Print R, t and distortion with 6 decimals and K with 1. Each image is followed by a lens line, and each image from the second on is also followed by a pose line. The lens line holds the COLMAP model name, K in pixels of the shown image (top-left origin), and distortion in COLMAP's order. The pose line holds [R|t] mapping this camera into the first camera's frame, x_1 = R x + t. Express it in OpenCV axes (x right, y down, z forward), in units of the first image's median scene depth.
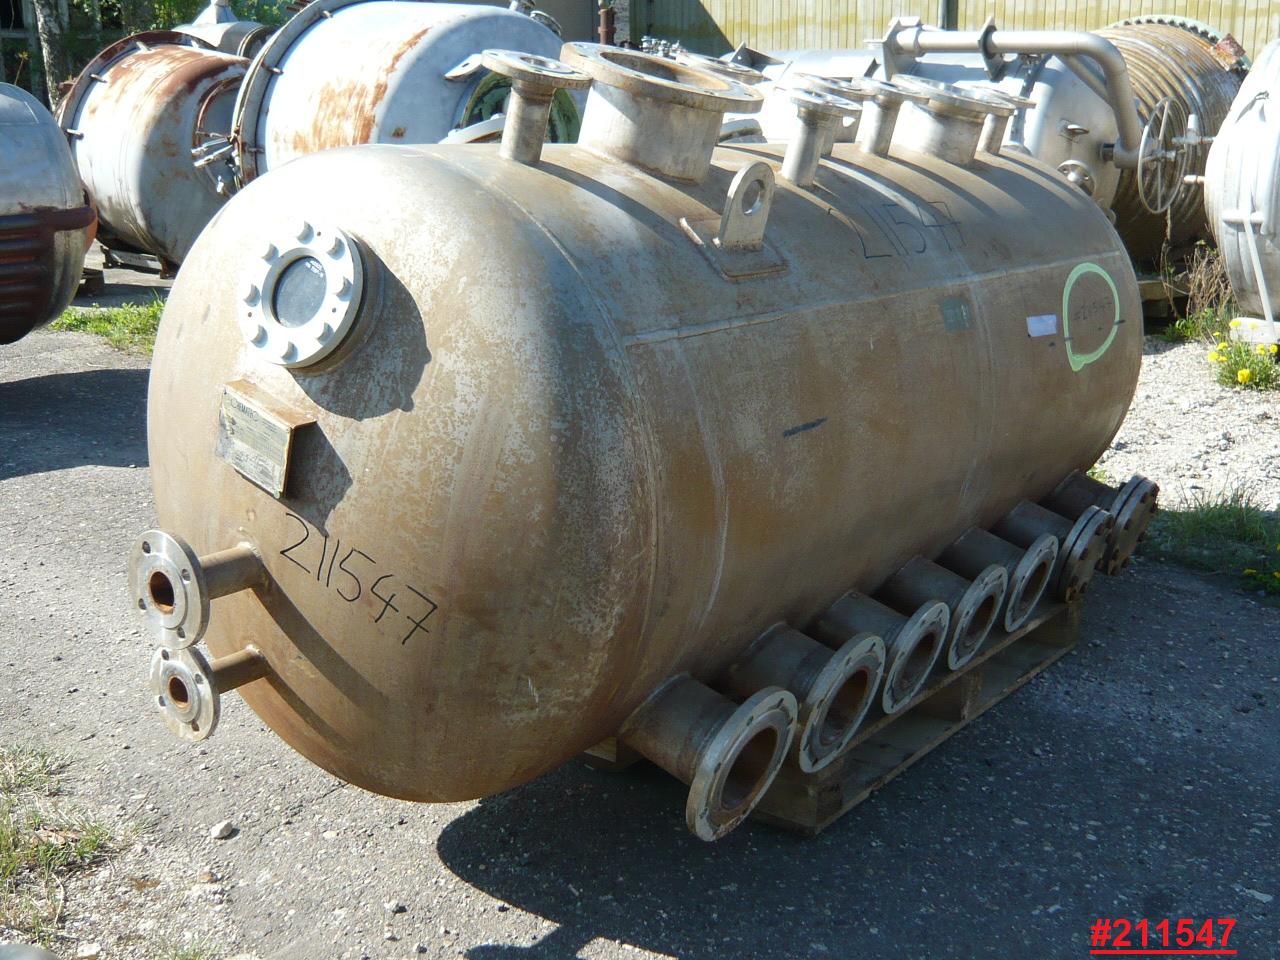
lens RADIAL K [[1453.8, 0, 639.0], [0, 1453.8, 482.4], [0, 0, 1]] dist [-0.095221, 0.000000]
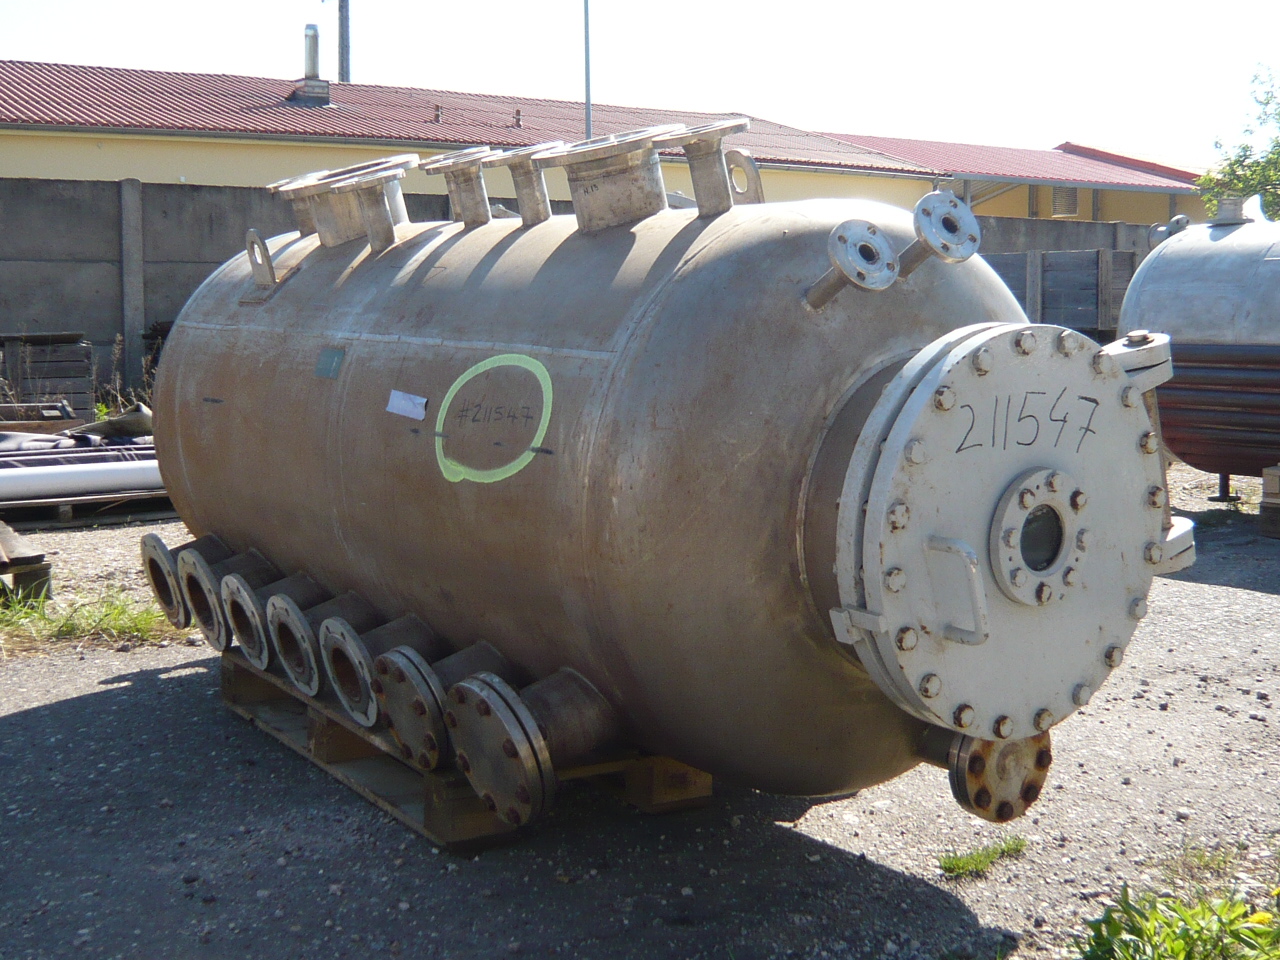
lens RADIAL K [[1614.5, 0, 640.6], [0, 1614.5, 482.0], [0, 0, 1]] dist [-0.092581, 0.000000]
pose [[-0.322579, 0.105449, -0.940650, 1.114245], [-0.237121, 0.953084, 0.188159, -0.270977], [0.916360, 0.283744, -0.282441, 1.364448]]
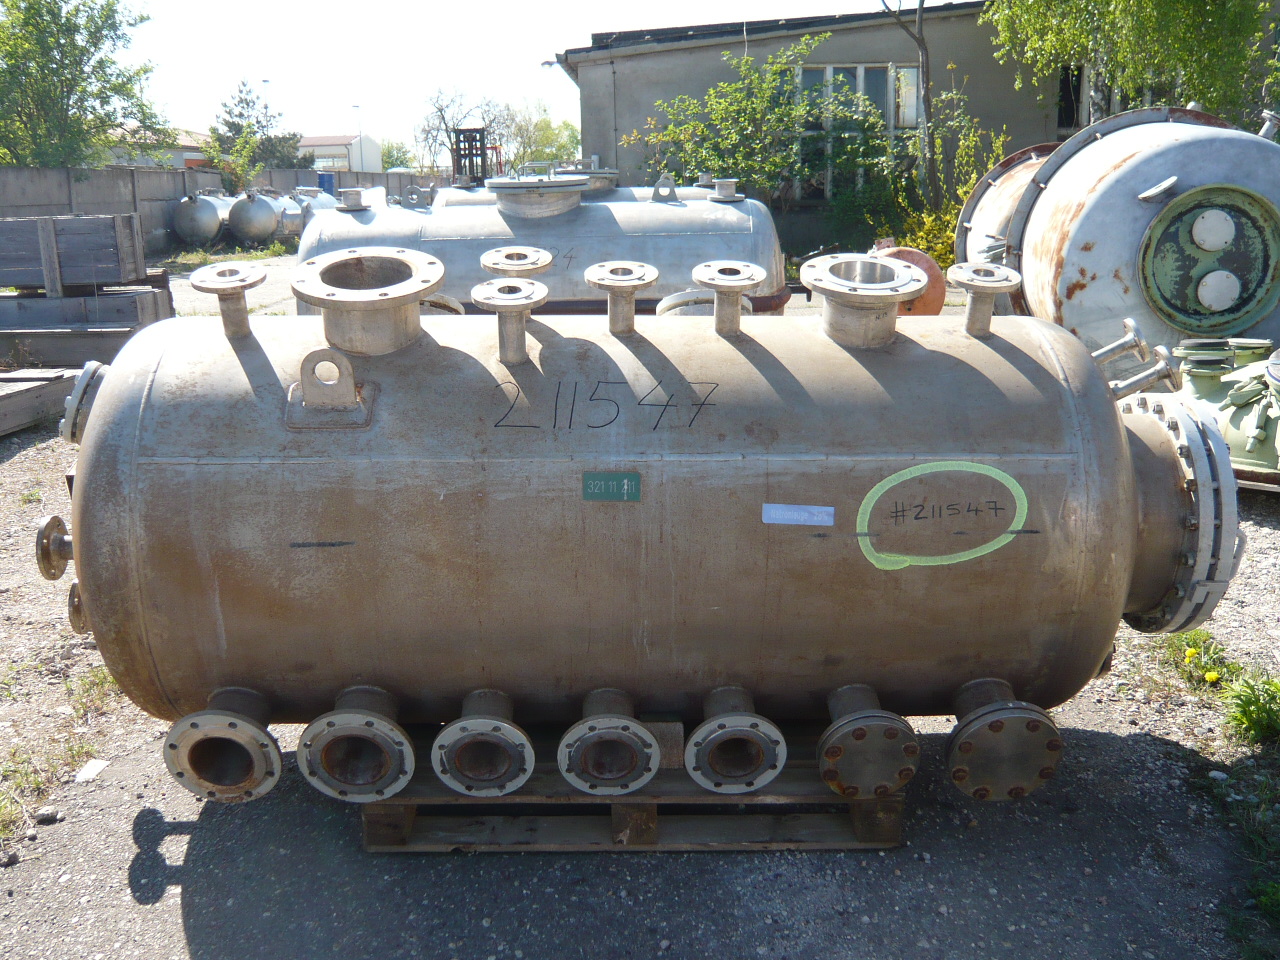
lens RADIAL K [[1212.5, 0, 639.5], [0, 1212.5, 478.3], [0, 0, 1]] dist [-0.076750, 0.000000]
pose [[0.621408, 0.179104, -0.762741, 0.819665], [-0.184737, 0.979566, 0.079513, -0.173710], [0.761396, 0.091497, 0.641798, 0.353982]]
